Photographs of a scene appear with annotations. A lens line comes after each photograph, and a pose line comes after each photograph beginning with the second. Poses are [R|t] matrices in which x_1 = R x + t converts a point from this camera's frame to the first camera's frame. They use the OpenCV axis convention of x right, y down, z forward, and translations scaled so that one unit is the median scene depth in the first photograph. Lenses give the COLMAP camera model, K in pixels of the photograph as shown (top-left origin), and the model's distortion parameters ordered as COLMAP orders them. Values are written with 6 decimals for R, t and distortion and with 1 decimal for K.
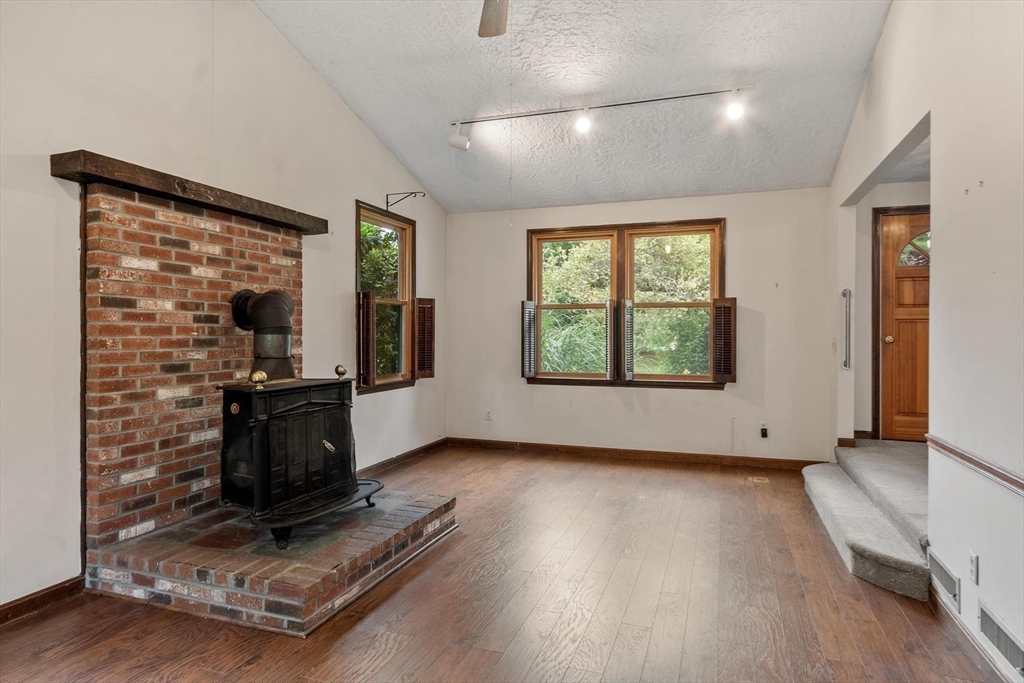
lens RADIAL K [[593.2, 0, 508.4], [0, 593.2, 337.0], [0, 0, 1]] dist [0.004715, 0.001548]
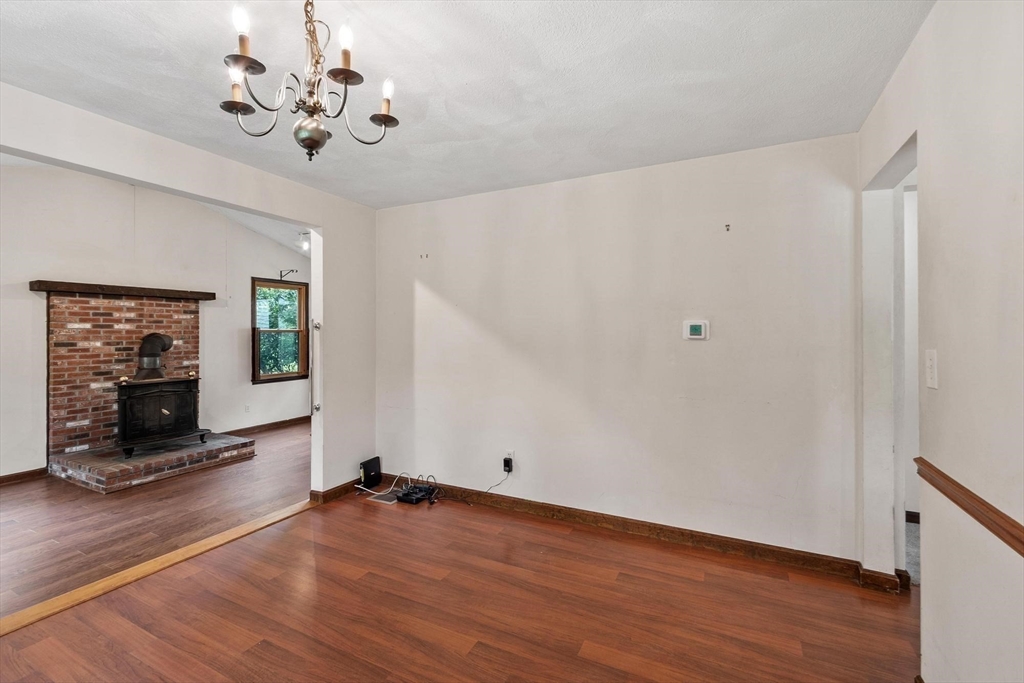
lens RADIAL K [[449.1, 0, 506.9], [0, 449.1, 330.6], [0, 0, 1]] dist [0.001190, -0.000174]
pose [[0.991671, -0.002688, -0.128766, 1.087066], [0.001768, 0.999972, -0.007261, -0.087031], [0.128782, 0.006973, 0.991648, -0.407097]]
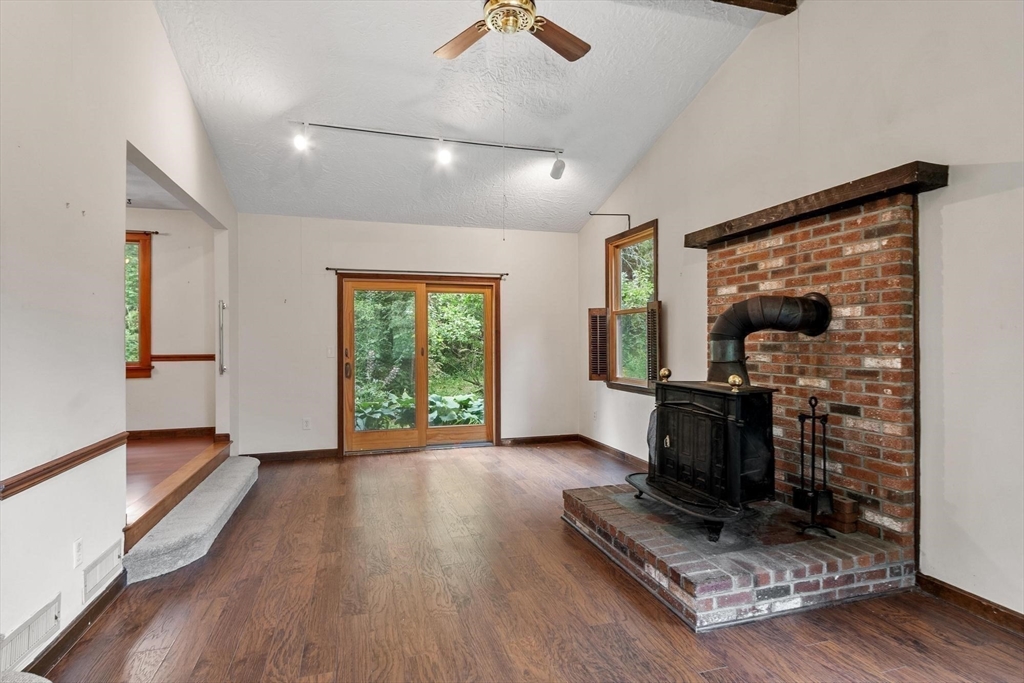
lens RADIAL K [[523.1, 0, 513.2], [0, 523.1, 339.2], [0, 0, 1]] dist [0.005173, 0.000000]
pose [[-0.799643, 0.001153, -0.600474, 0.512732], [0.000297, 0.999999, 0.001524, -0.008894], [0.600475, 0.001040, -0.799643, 1.611538]]
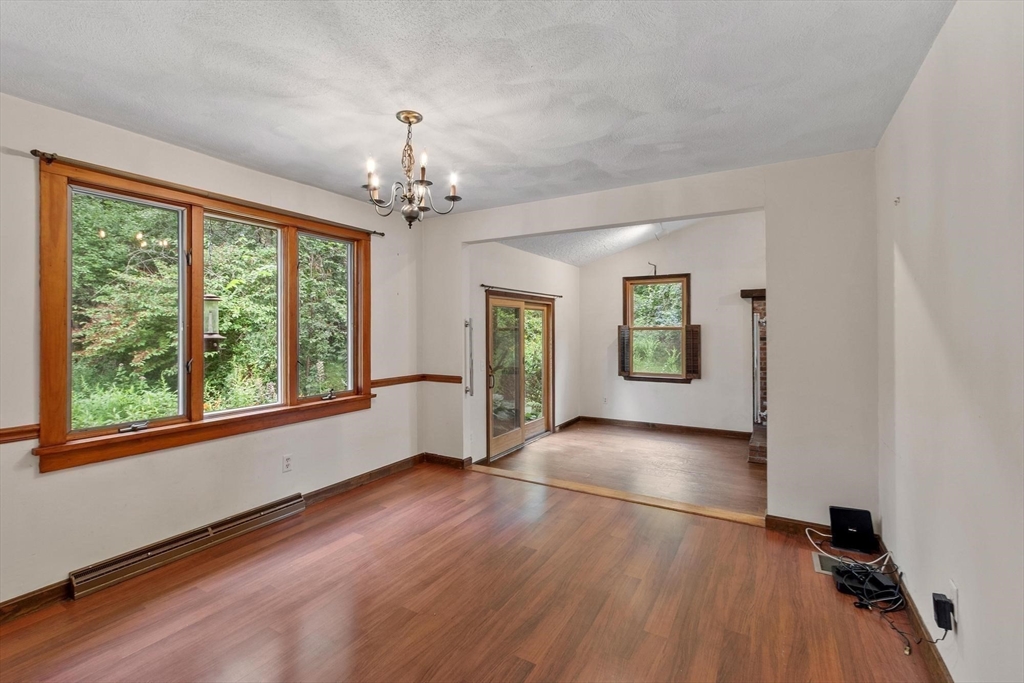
lens RADIAL K [[449.1, 0, 508.4], [0, 449.1, 332.9], [0, 0, 1]] dist [0.001190, -0.000174]
pose [[-0.184734, 0.005237, -0.982775, 1.483051], [-0.002756, 0.999979, 0.005847, -0.086454], [0.982785, 0.003788, -0.184716, 0.209465]]
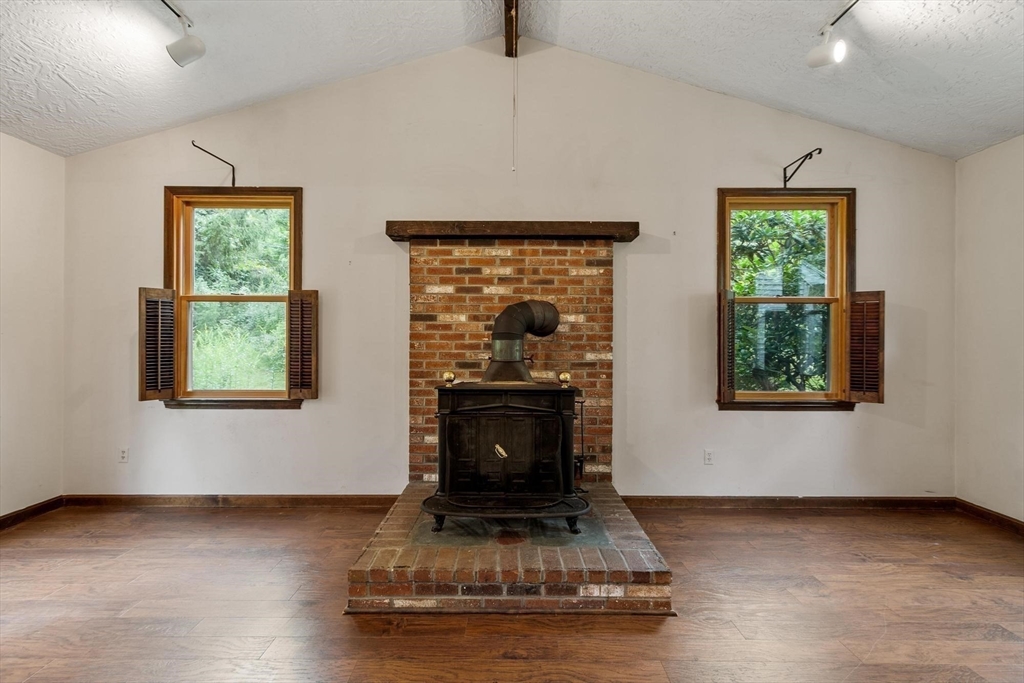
lens RADIAL K [[449.1, 0, 510.2], [0, 449.1, 337.4], [0, 0, 1]] dist [0.001190, -0.000174]
pose [[0.339685, -0.000761, -0.940539, 0.418323], [-0.009112, 0.999950, -0.004100, -0.006286], [0.940495, 0.009963, 0.339661, 0.758129]]
